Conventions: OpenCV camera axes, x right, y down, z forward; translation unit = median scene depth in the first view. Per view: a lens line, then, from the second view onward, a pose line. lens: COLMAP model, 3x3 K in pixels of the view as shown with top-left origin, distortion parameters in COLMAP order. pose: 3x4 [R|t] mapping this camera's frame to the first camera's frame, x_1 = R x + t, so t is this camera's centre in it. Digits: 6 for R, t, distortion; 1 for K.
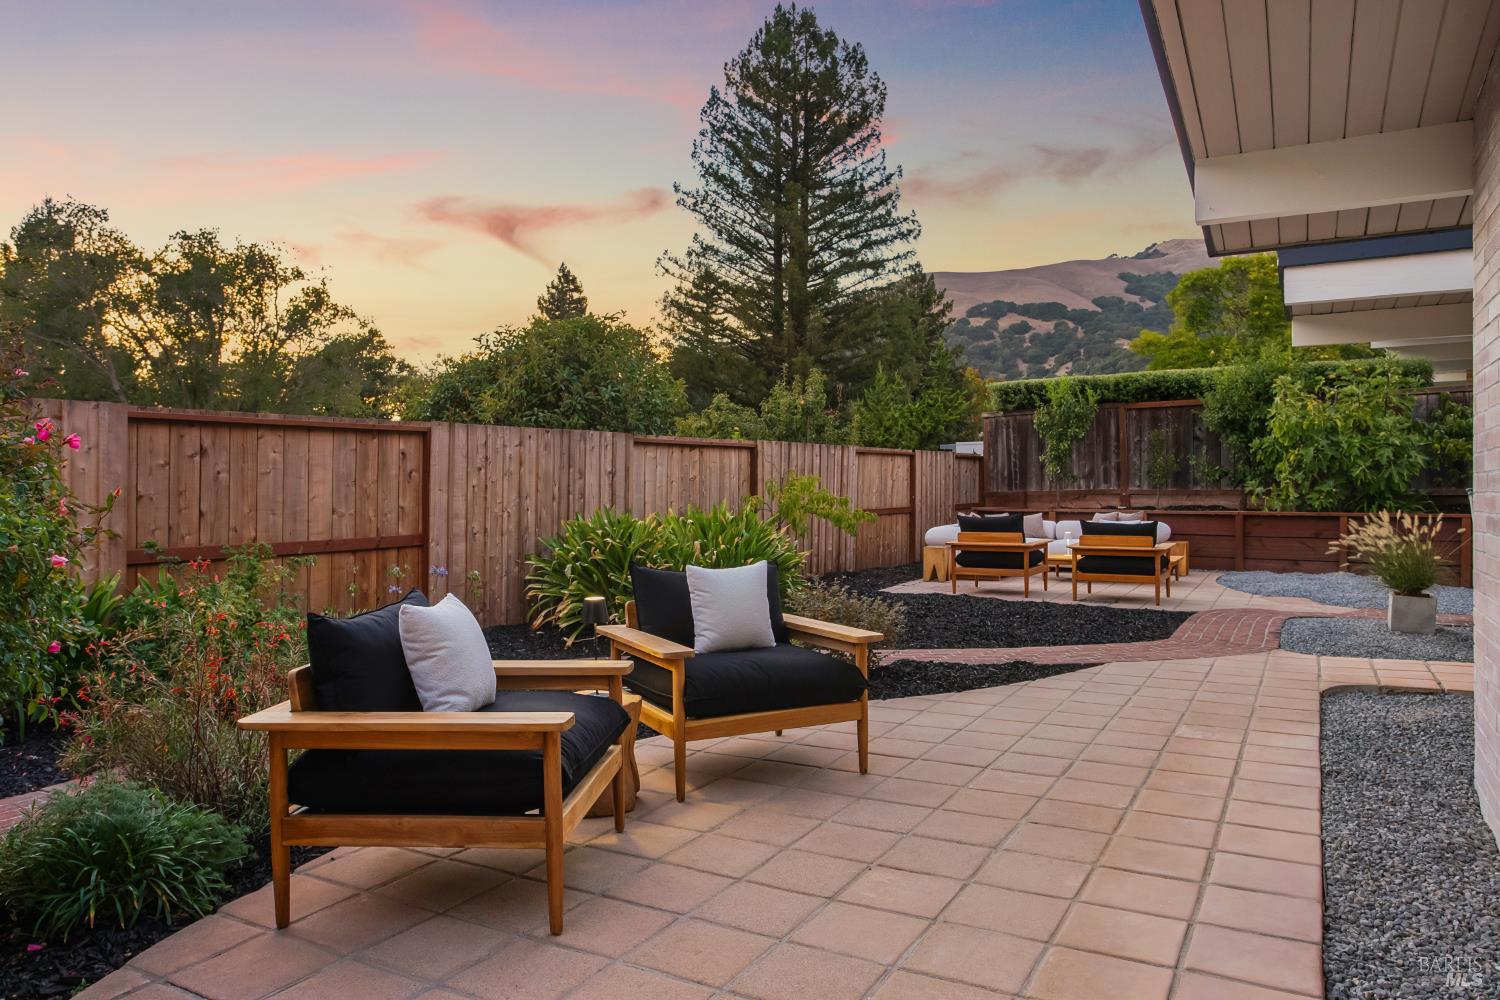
lens RADIAL K [[998.7, 0, 750.0], [0, 998.7, 500.0], [0, 0, 1]] dist [-0.047232, 0.068127]
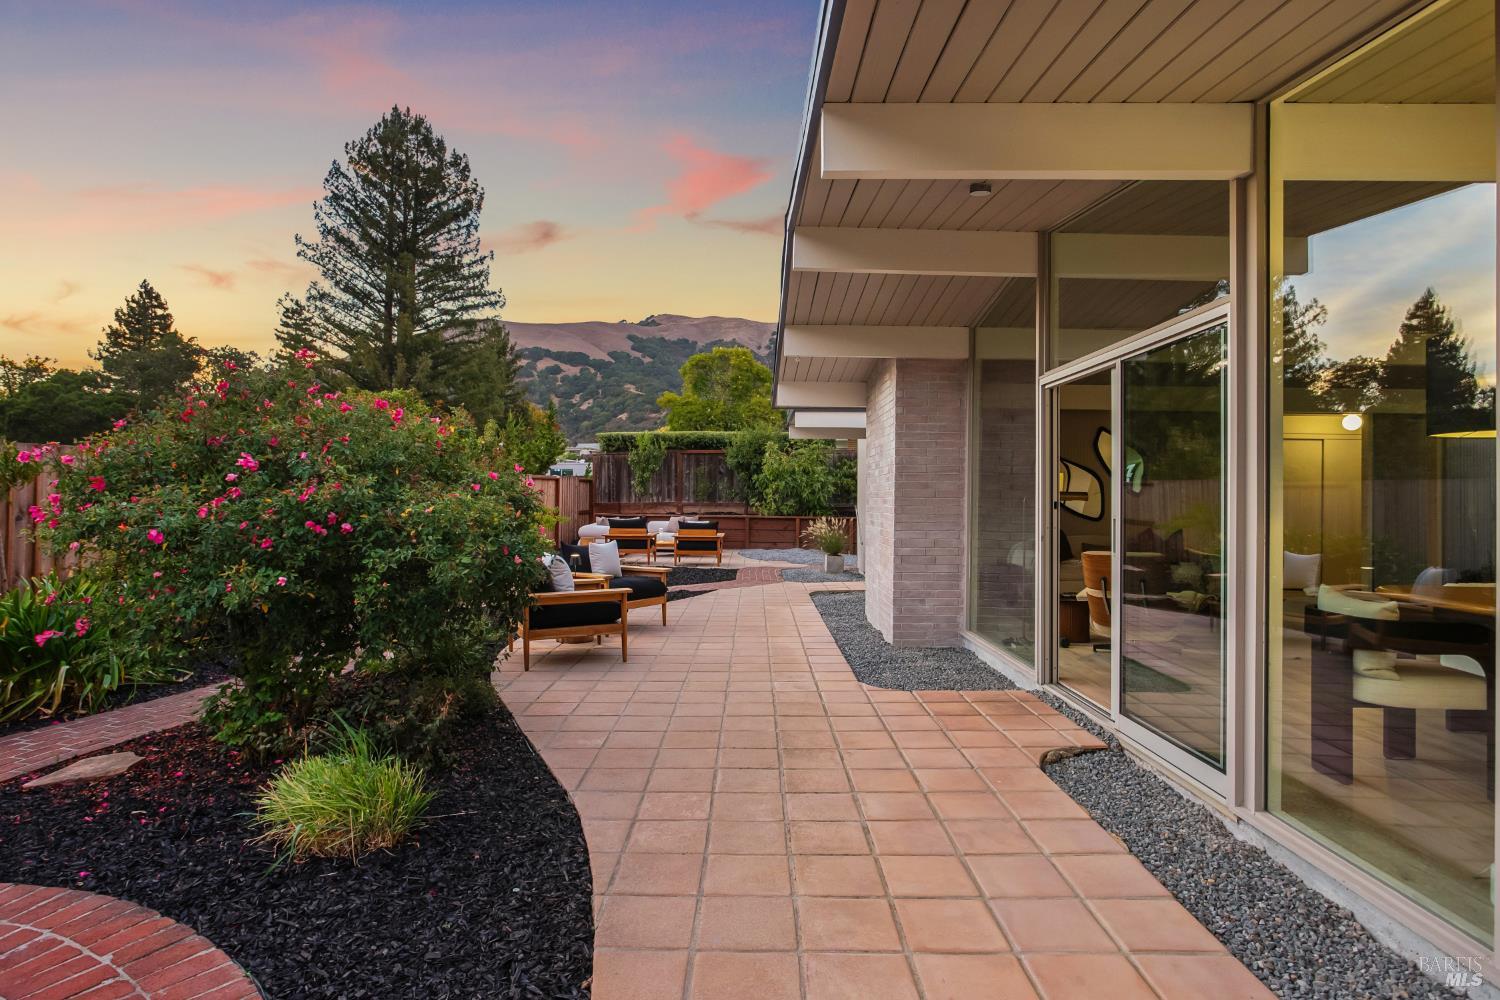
lens RADIAL K [[801.6, 0, 750.0], [0, 801.6, 500.0], [0, 0, 1]] dist [0.000796, 0.000429]
pose [[0.870216, 0.007558, 0.492612, -0.074334], [-0.004813, 0.999965, -0.006840, -0.002410], [-0.492646, 0.003581, 0.870222, -0.090091]]
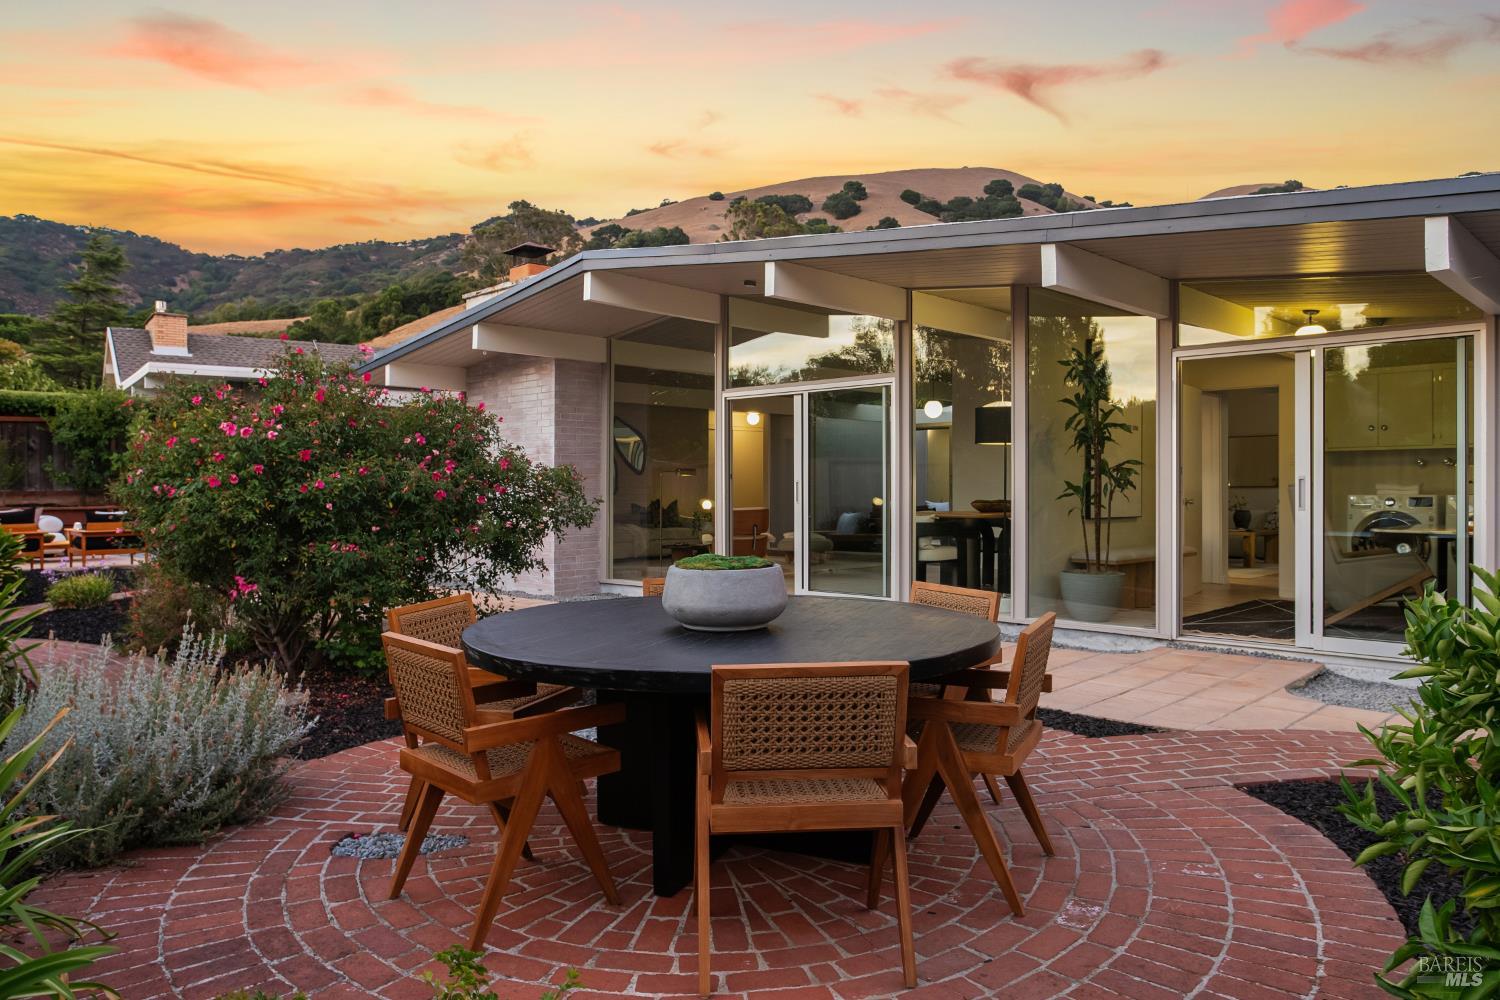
lens RADIAL K [[998.7, 0, 750.0], [0, 998.7, 500.0], [0, 0, 1]] dist [-0.047232, 0.068127]
pose [[0.268892, -0.009527, 0.963123, -0.198802], [0.012351, 0.999903, 0.006442, 0.001588], [-0.963091, 0.010164, 0.268984, -0.073055]]
